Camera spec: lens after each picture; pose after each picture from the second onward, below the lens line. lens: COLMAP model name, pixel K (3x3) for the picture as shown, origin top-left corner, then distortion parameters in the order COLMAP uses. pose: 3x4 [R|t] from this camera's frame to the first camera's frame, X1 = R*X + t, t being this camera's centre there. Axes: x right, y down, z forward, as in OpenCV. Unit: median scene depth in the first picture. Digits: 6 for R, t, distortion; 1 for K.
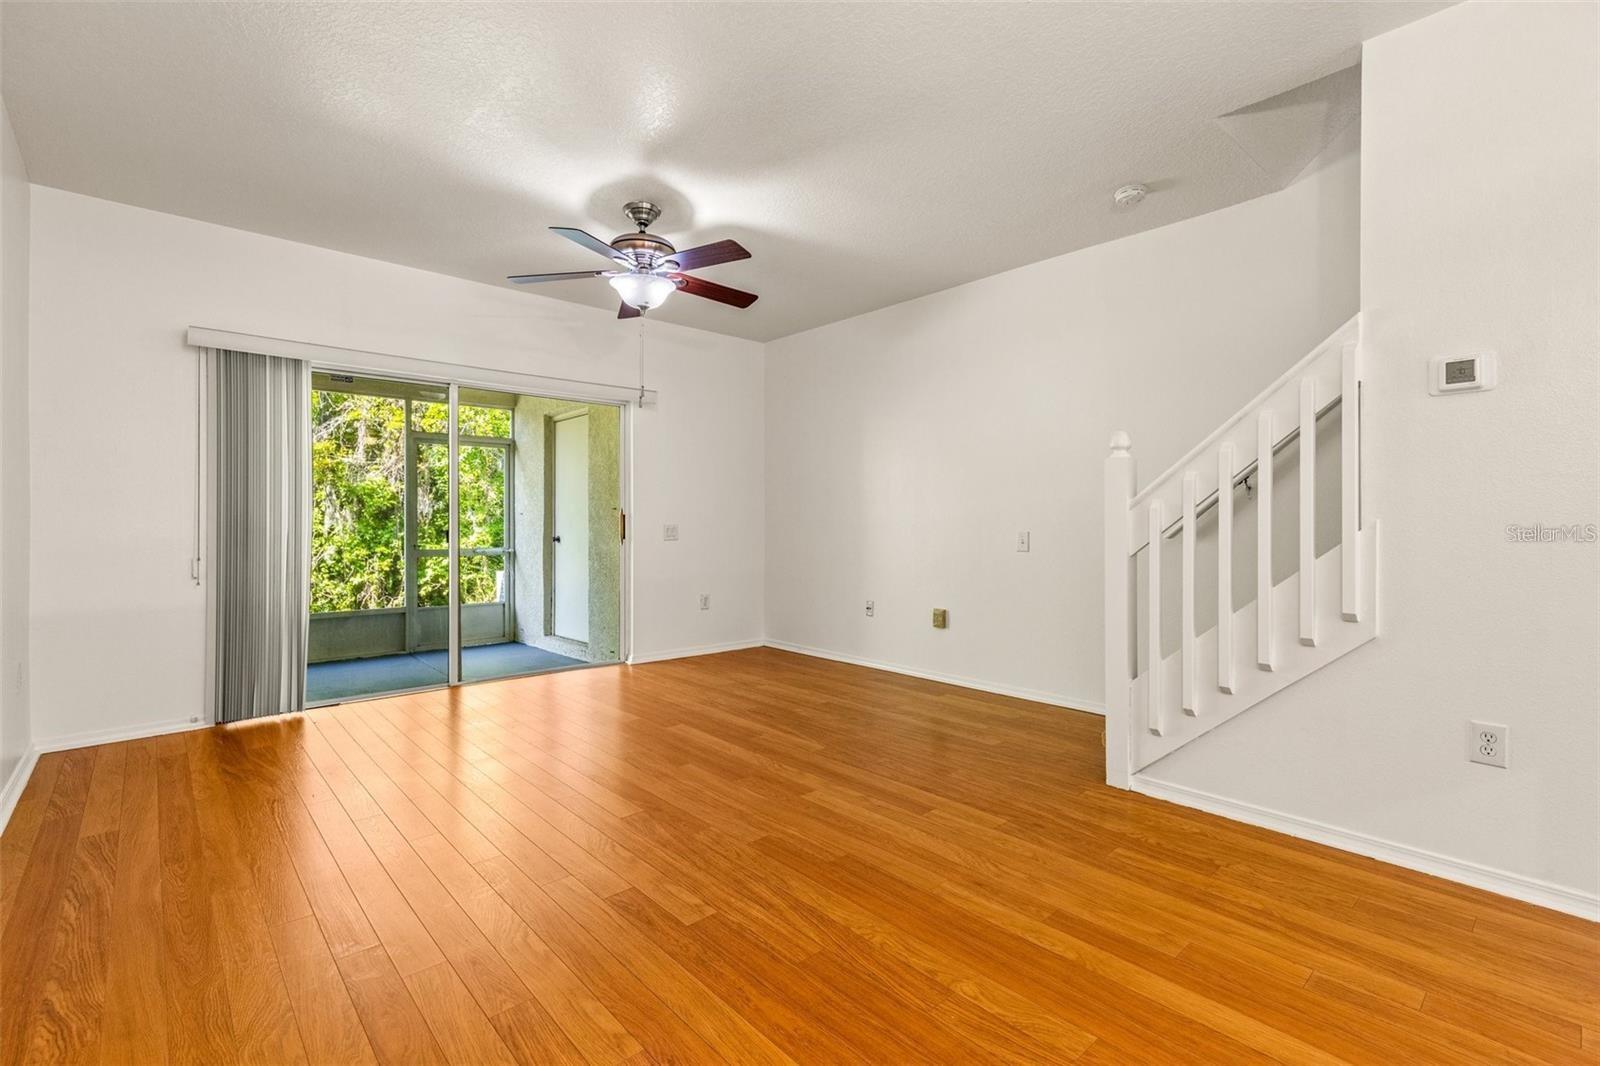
lens RADIAL K [[718.1, 0, 801.4], [0, 718.1, 521.2], [0, 0, 1]] dist [0.008576, -0.000588]
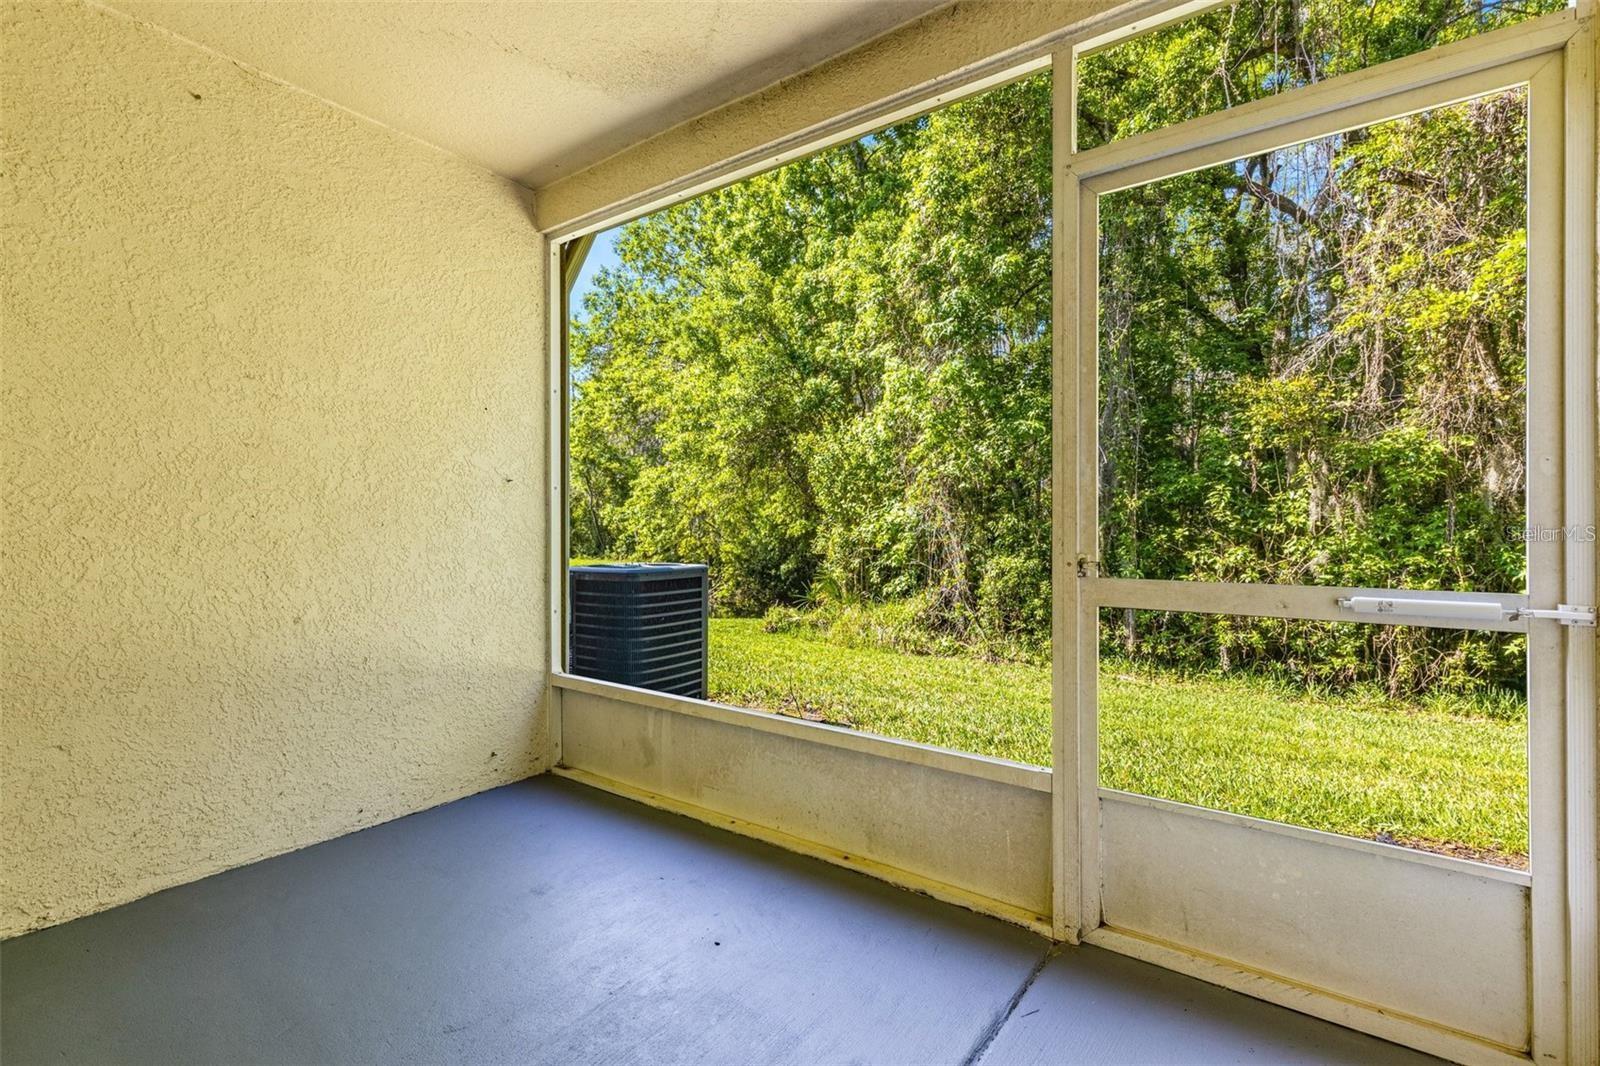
lens RADIAL K [[718.1, 0, 805.4], [0, 718.1, 523.6], [0, 0, 1]] dist [0.008576, -0.000588]
pose [[0.215550, -0.000548, -0.976493, -0.519269], [0.003882, 0.999992, 0.000296, 0.033458], [0.976485, -0.003854, 0.215550, 1.507462]]
